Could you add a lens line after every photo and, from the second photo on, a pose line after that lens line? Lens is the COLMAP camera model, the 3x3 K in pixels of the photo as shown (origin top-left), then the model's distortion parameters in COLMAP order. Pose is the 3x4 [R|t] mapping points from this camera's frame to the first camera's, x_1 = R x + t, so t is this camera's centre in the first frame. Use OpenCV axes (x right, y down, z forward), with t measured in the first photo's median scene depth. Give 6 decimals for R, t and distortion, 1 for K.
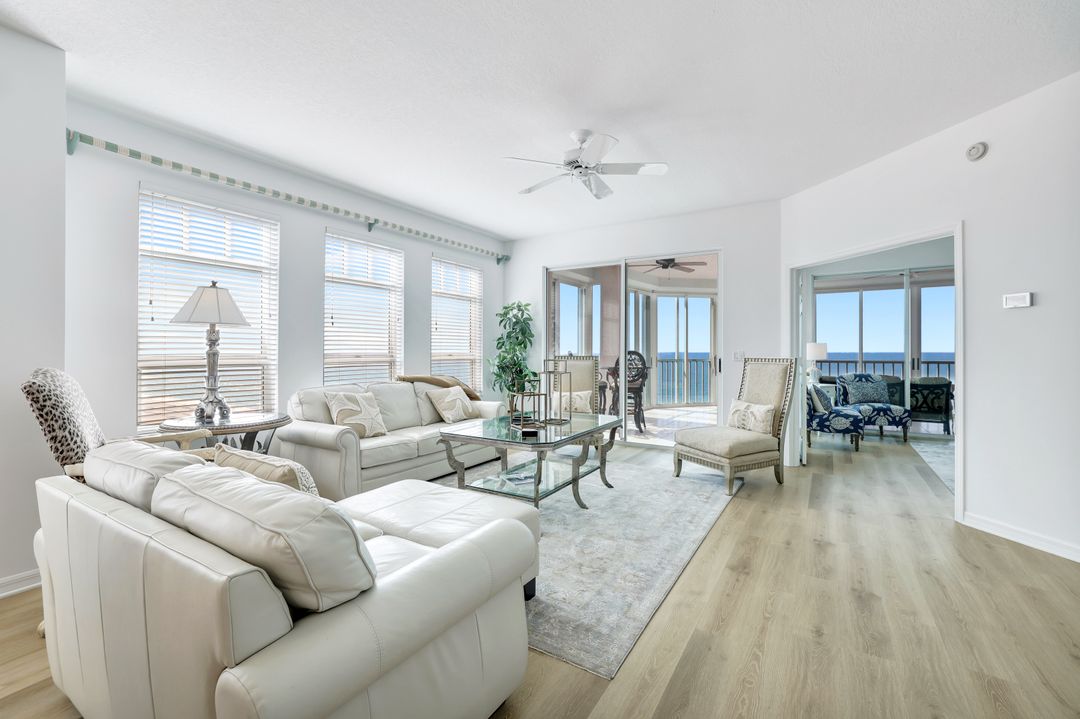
lens RADIAL K [[465.9, 0, 533.8], [0, 465.9, 350.1], [0, 0, 1]] dist [-0.000269, 0.000546]
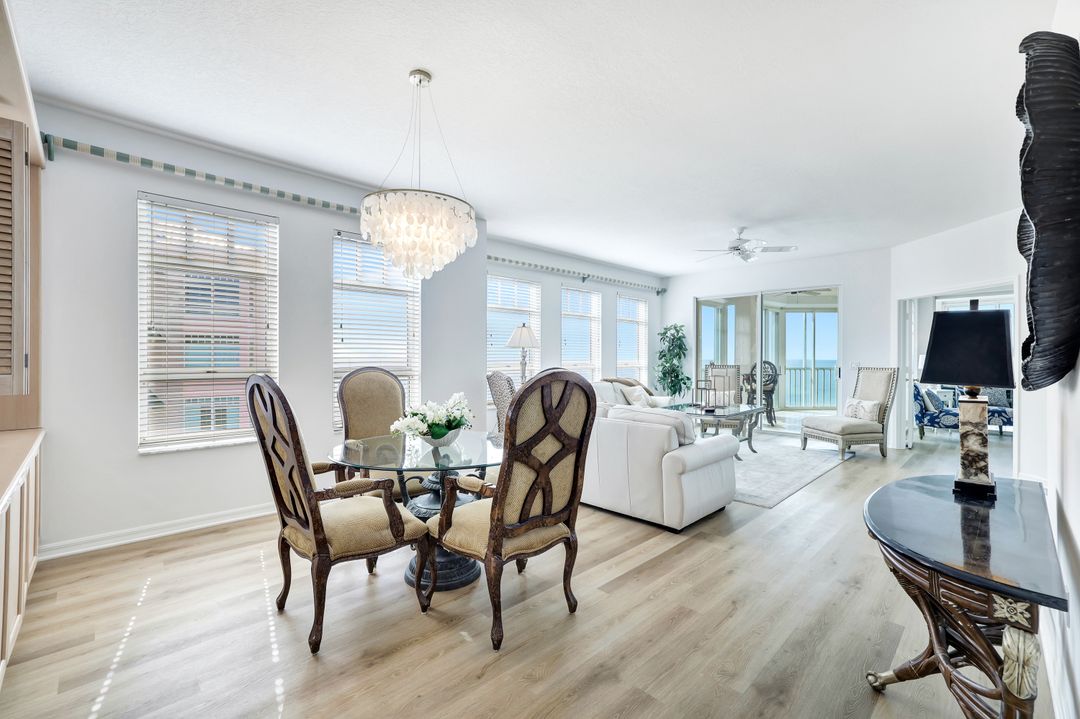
lens RADIAL K [[490.8, 0, 540.0], [0, 490.8, 359.5], [0, 0, 1]] dist [-0.001060, 0.016892]
pose [[0.980359, 0.001700, -0.197214, -0.138460], [-0.000565, 0.999983, 0.005810, -0.010380], [0.197220, -0.005584, 0.980343, -0.467557]]
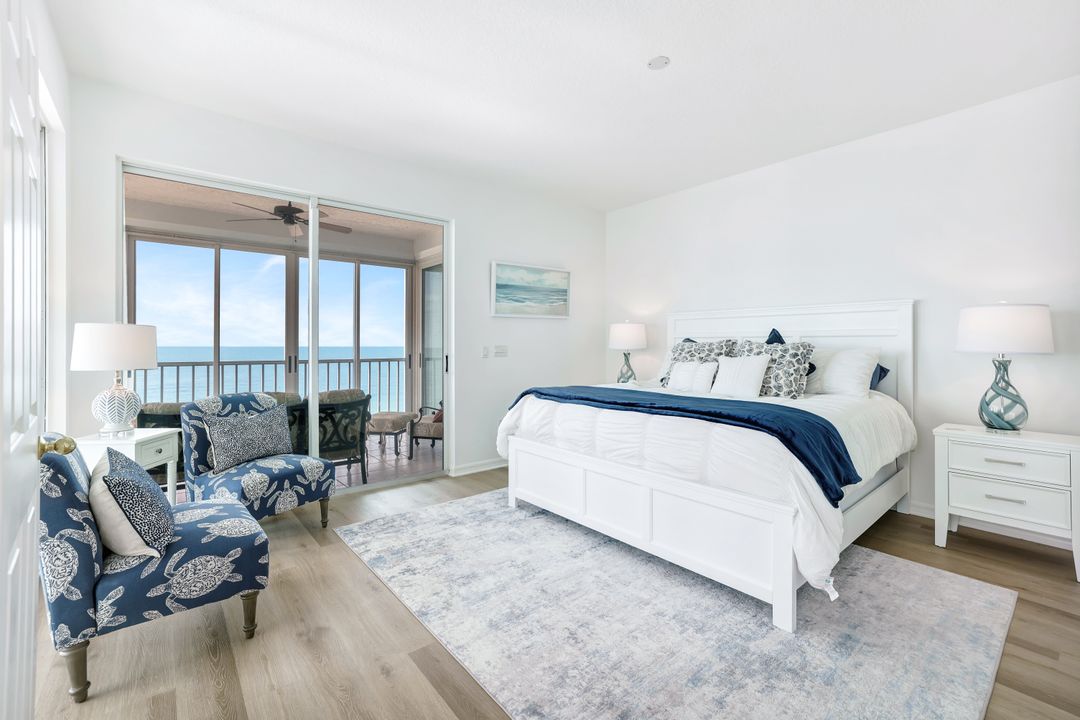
lens RADIAL K [[465.9, 0, 533.8], [0, 465.9, 350.6], [0, 0, 1]] dist [-0.000269, 0.000546]
pose [[0.323277, 0.000890, 0.946304, 0.406255], [-0.009895, 0.999948, 0.002440, 0.002353], [-0.946253, -0.010152, 0.323269, 0.645675]]
